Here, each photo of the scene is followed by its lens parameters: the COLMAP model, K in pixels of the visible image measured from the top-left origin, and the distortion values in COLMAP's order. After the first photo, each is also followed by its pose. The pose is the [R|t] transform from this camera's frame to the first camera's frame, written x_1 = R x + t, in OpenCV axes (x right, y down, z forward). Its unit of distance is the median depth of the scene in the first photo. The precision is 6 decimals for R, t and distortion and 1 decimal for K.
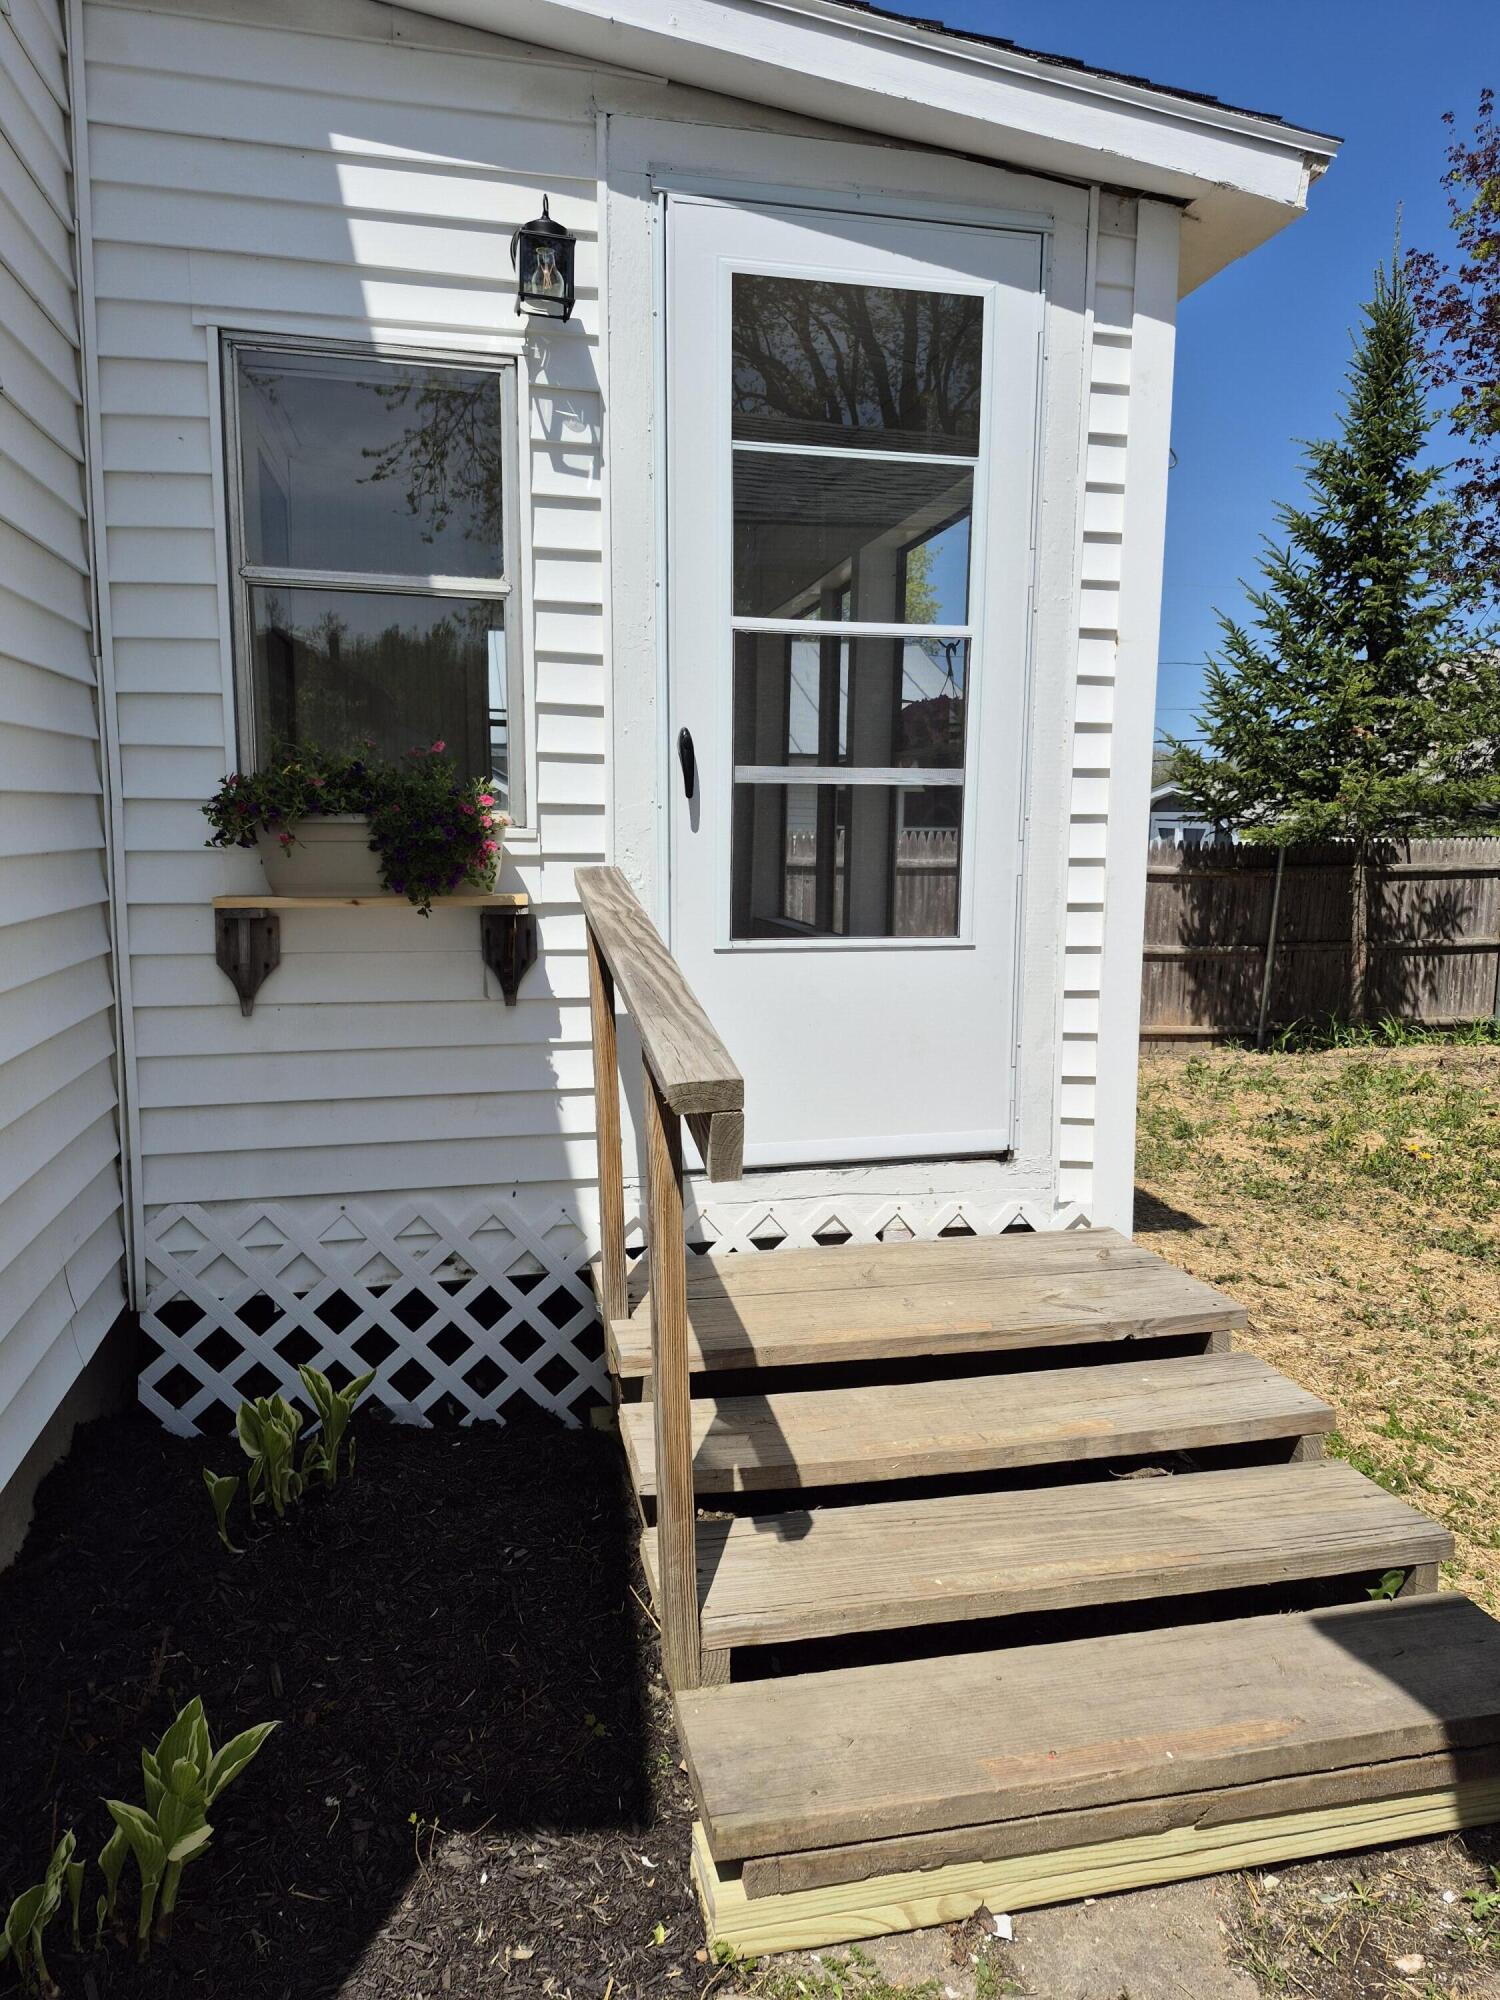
lens RADIAL K [[1390.6, 0, 768.9], [0, 1390.6, 1004.1], [0, 0, 1]] dist [0.047747, -0.038375]
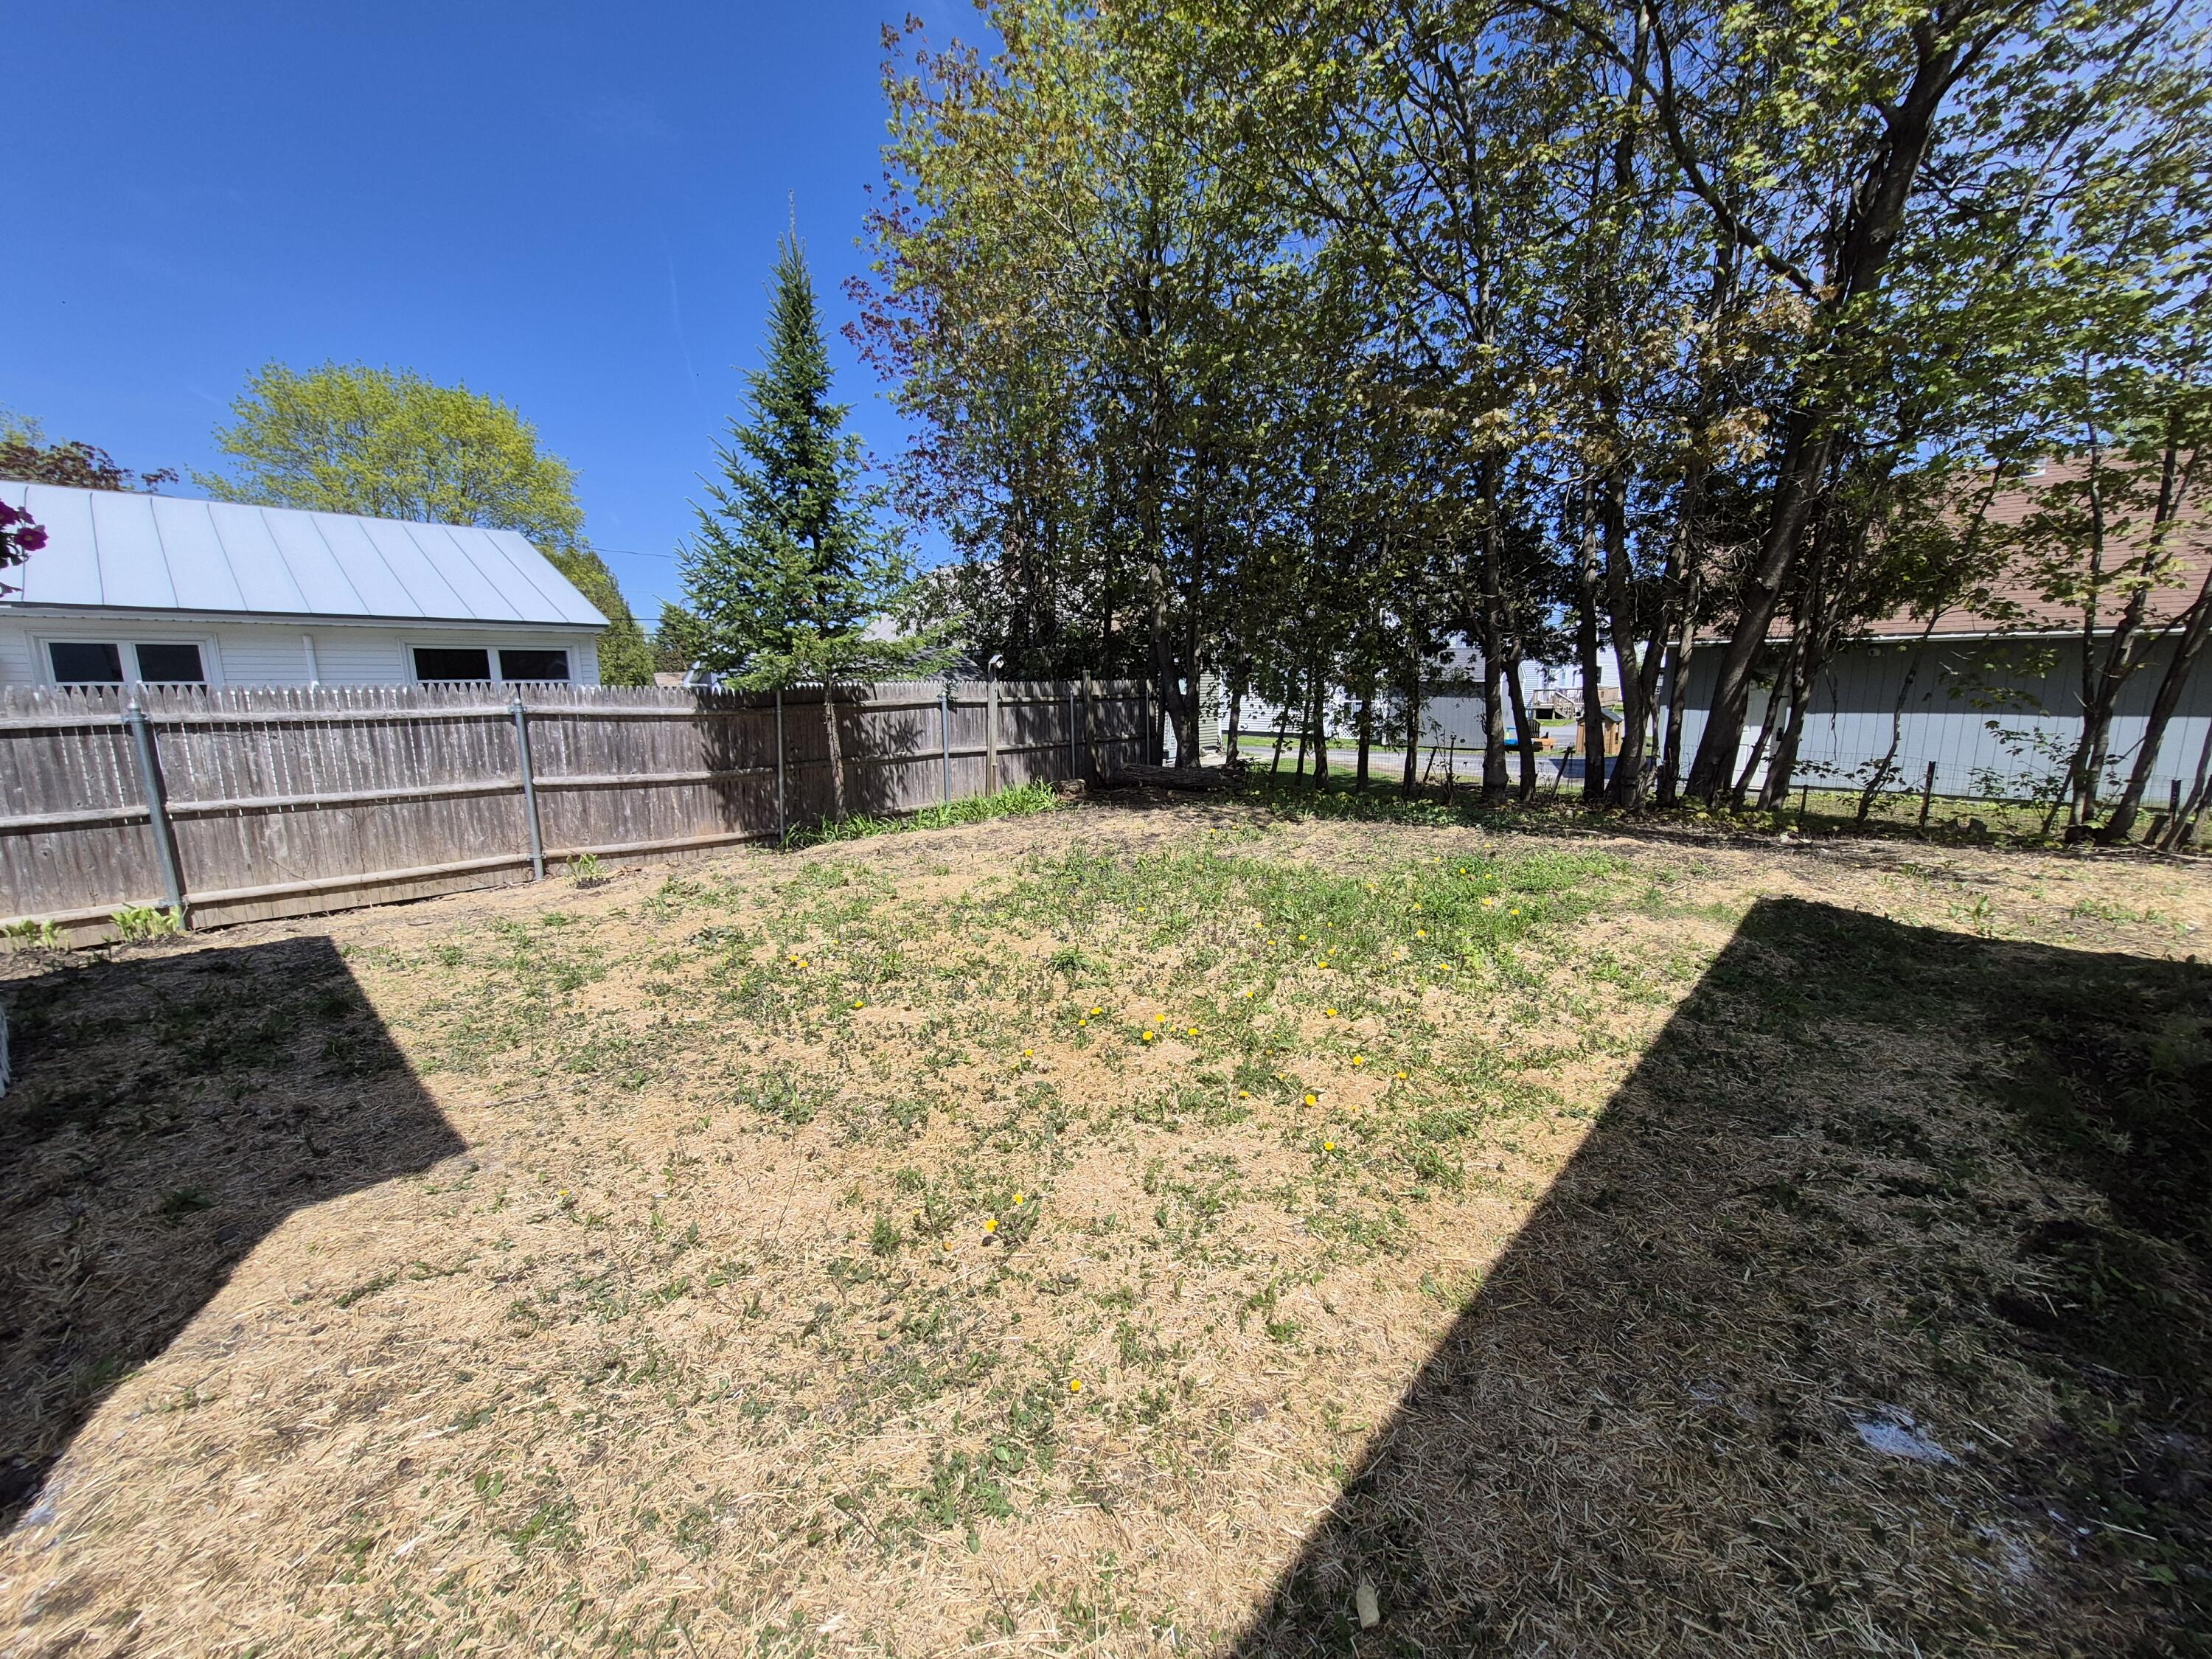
lens RADIAL K [[866.5, 0, 1117.9], [0, 866.5, 816.7], [0, 0, 1]] dist [-0.001877, 0.001945]
pose [[0.818661, -0.108680, 0.563899, 0.615029], [0.090063, 0.994076, 0.060837, -0.061903], [-0.567171, 0.000982, 0.823600, 0.586923]]
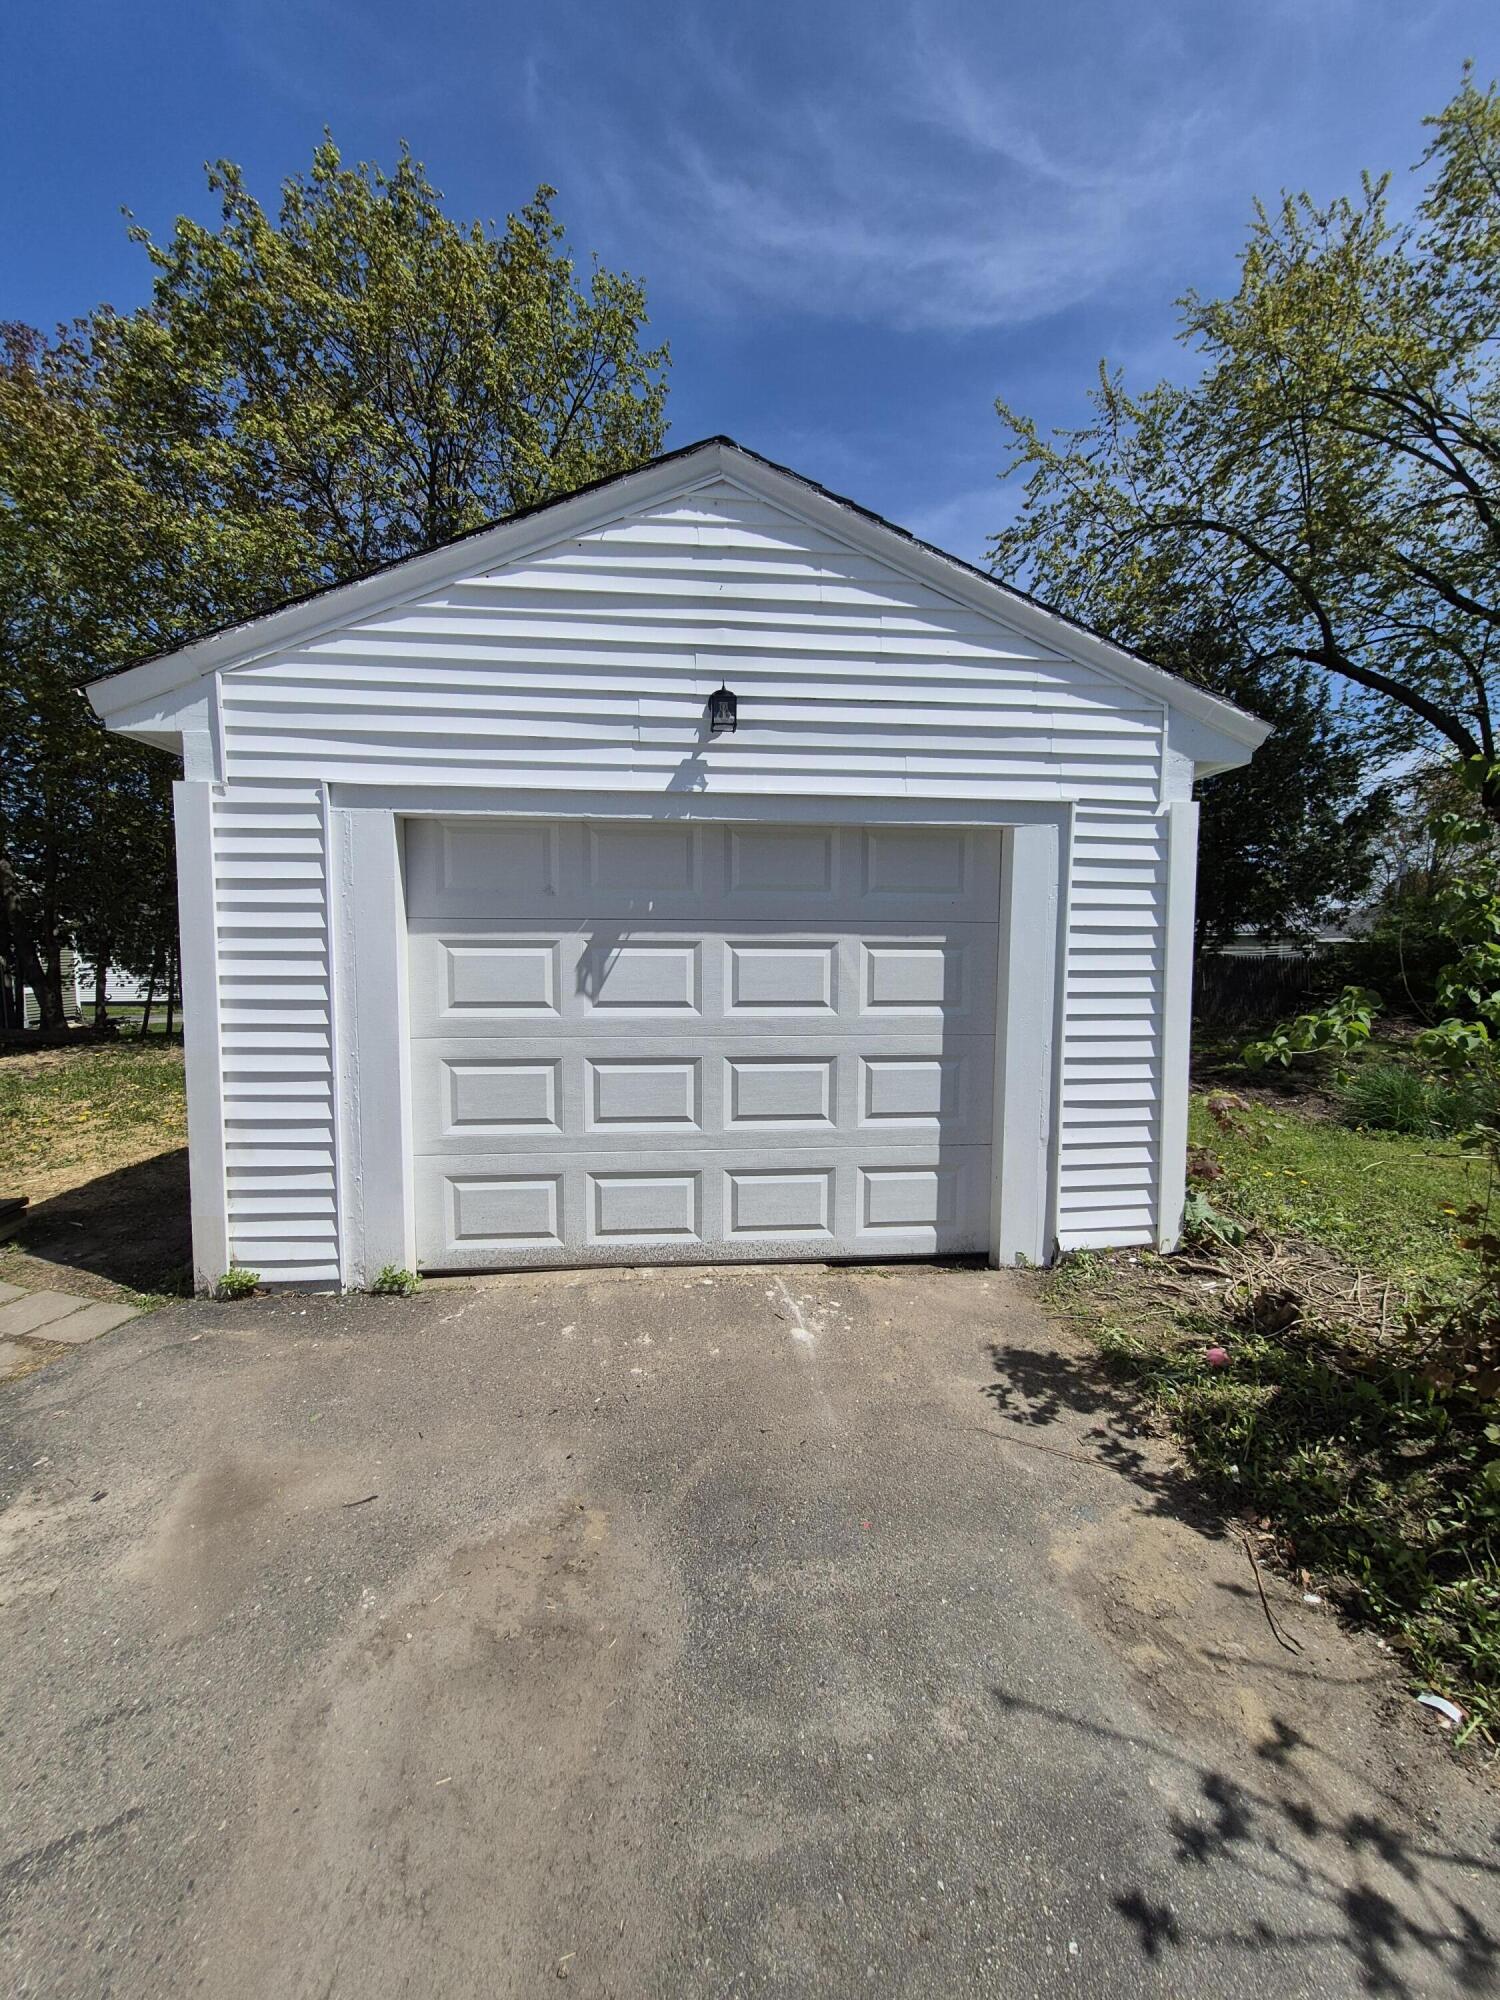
lens RADIAL K [[783.5, 0, 740.1], [0, 783.5, 1004.1], [0, 0, 1]] dist [-0.001877, 0.001945]
pose [[0.127838, -0.082661, 0.988344, -0.808869], [0.122546, 0.990201, 0.066966, 0.038342], [-0.984195, 0.112557, 0.136715, -0.824775]]
